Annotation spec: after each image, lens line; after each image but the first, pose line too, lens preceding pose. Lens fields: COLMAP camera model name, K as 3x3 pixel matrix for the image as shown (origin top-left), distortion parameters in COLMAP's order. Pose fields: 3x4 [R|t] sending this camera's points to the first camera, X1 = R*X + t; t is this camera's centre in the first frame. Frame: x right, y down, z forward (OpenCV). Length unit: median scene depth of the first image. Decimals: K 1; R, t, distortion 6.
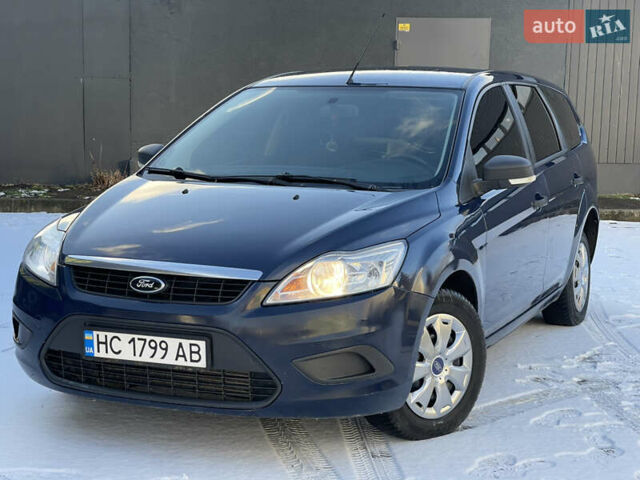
lens RADIAL K [[1153.0, 0, 320.0], [0, 1153.0, 240.0], [0, 0, 1]] dist [0.237406, -0.057844]
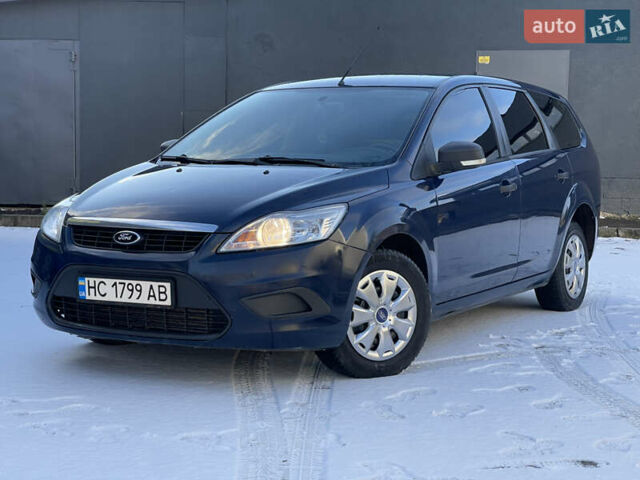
lens RADIAL K [[1153.0, 0, 320.0], [0, 1153.0, 240.0], [0, 0, 1]] dist [0.237406, -0.057844]
pose [[0.993738, 0.003121, -0.111695, 0.181639], [-0.007672, 0.999157, -0.040336, 0.086369], [0.111475, 0.040940, 0.992924, -0.170144]]
